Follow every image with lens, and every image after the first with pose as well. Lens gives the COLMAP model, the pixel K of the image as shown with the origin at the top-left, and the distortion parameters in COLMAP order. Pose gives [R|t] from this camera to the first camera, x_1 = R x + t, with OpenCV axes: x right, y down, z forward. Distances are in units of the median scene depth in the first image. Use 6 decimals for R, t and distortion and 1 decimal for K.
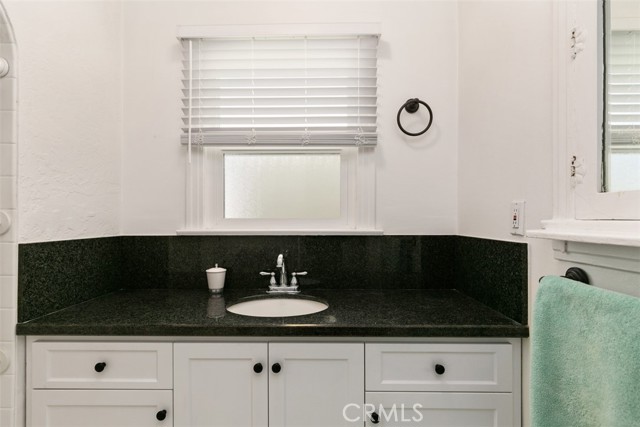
lens RADIAL K [[312.4, 0, 318.8], [0, 312.4, 213.7], [0, 0, 1]] dist [-0.005145, 0.000832]
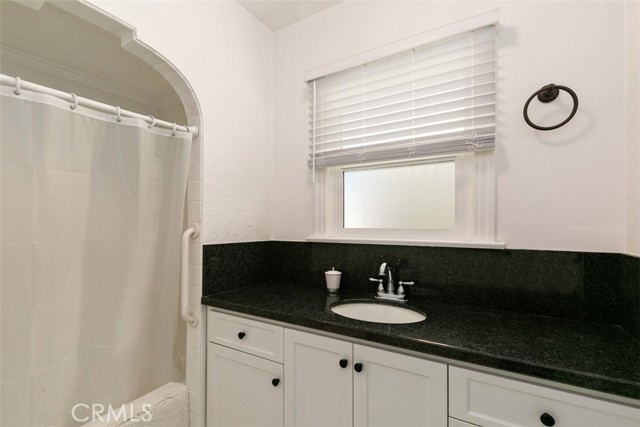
lens RADIAL K [[294.3, 0, 318.2], [0, 294.3, 218.0], [0, 0, 1]] dist [0.004147, -0.003709]
pose [[0.860884, -0.008694, -0.508728, 0.179617], [0.004611, 0.999946, -0.009286, -0.013010], [0.508781, 0.005648, 0.860878, 0.025255]]
